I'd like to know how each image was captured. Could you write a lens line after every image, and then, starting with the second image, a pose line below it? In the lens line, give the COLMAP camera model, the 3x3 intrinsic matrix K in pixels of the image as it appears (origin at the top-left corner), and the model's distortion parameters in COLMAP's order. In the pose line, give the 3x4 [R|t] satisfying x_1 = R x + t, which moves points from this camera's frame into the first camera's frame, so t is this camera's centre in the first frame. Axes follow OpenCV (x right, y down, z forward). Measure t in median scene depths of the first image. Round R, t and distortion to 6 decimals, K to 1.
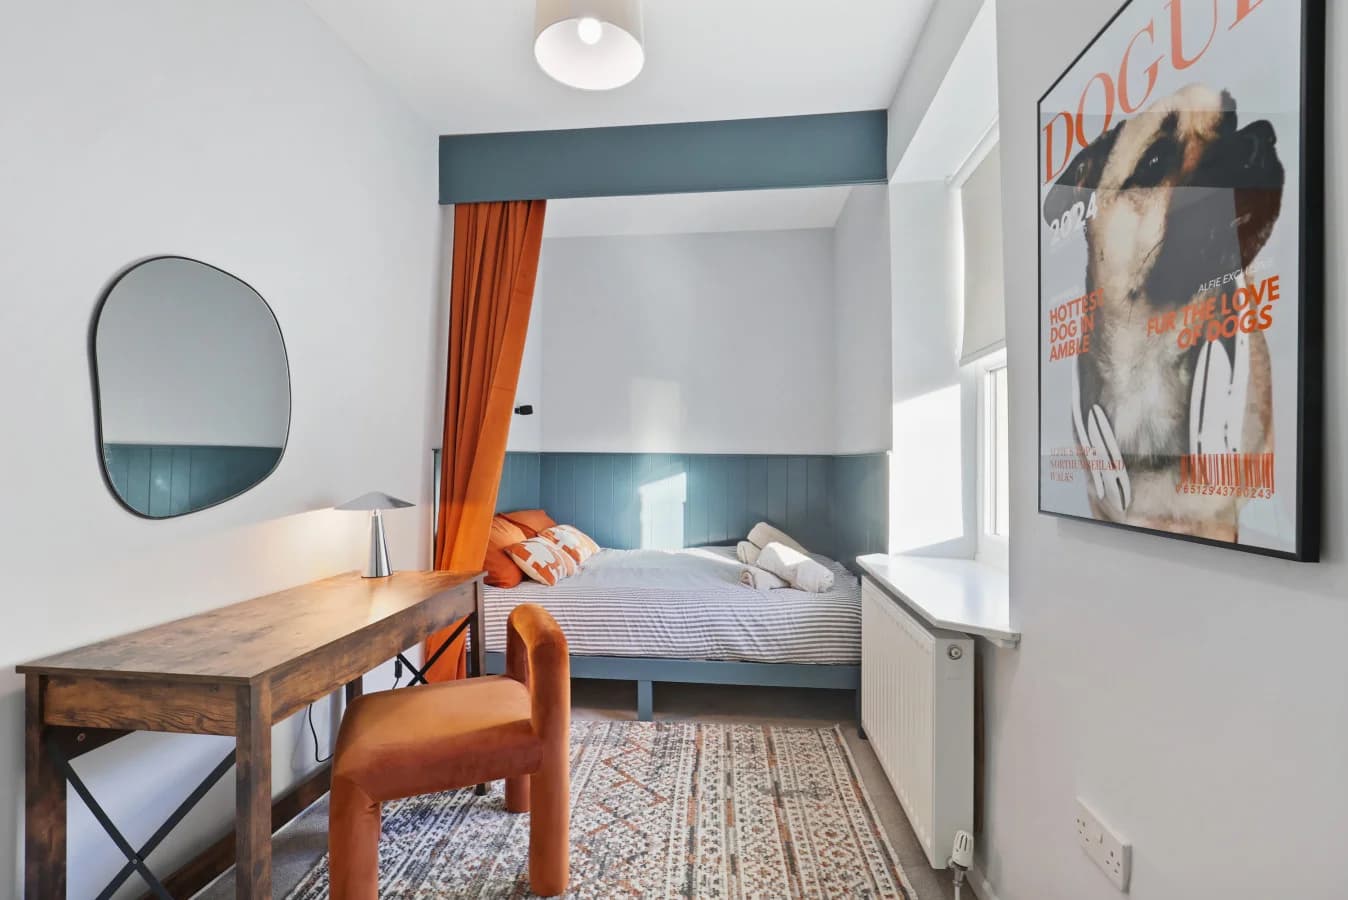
lens RADIAL K [[635.6, 0, 655.1], [0, 635.6, 454.1], [0, 0, 1]] dist [-0.000114, 0.000175]
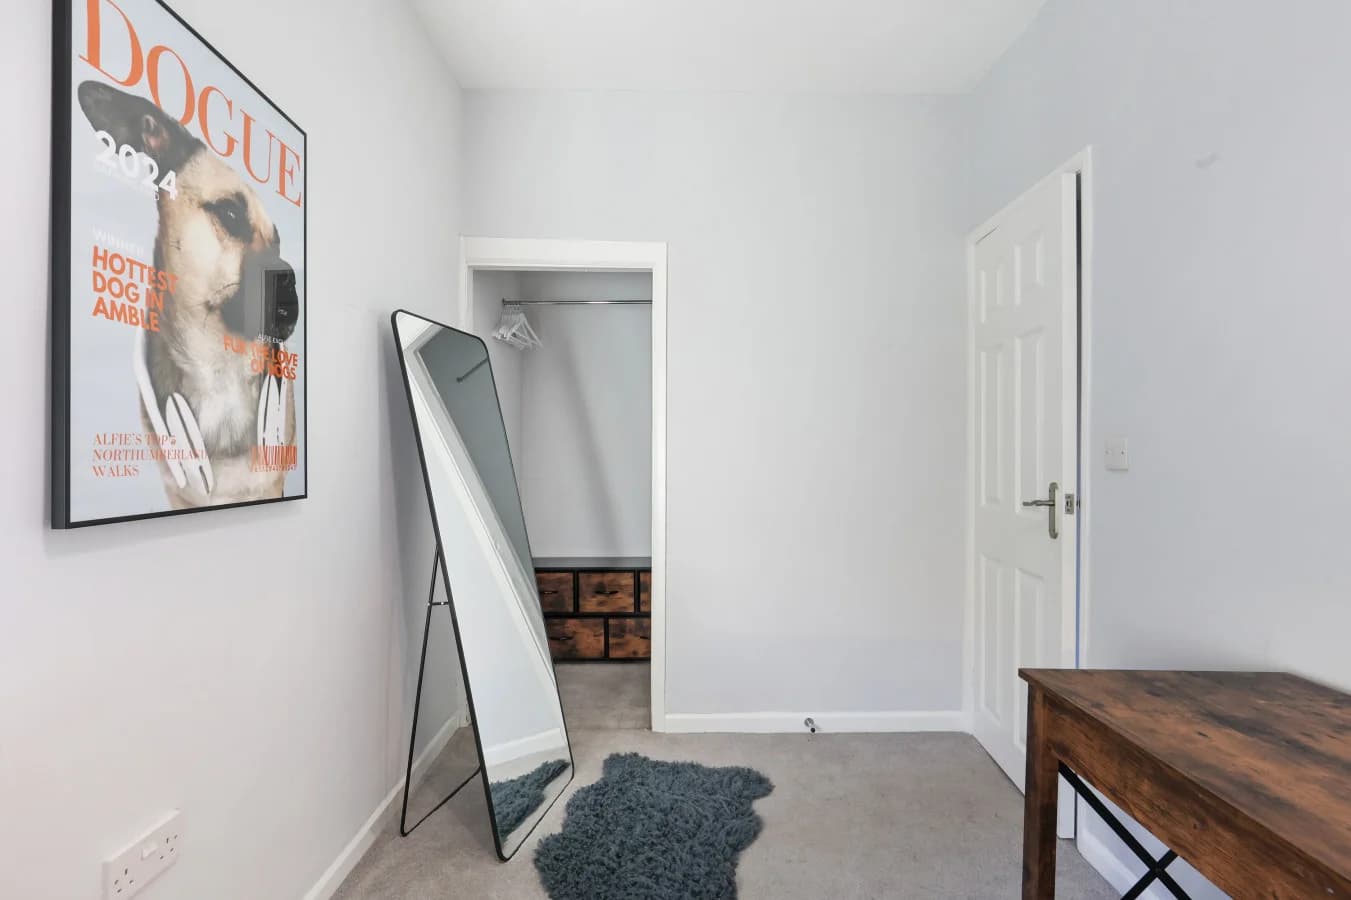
lens RADIAL K [[637.0, 0, 656.6], [0, 637.0, 454.1], [0, 0, 1]] dist [-0.000114, 0.000175]
pose [[-0.994318, -0.008566, -0.106104, 0.065879], [-0.008444, 0.999963, -0.001597, 0.012711], [0.106113, -0.000692, -0.994354, 2.247929]]
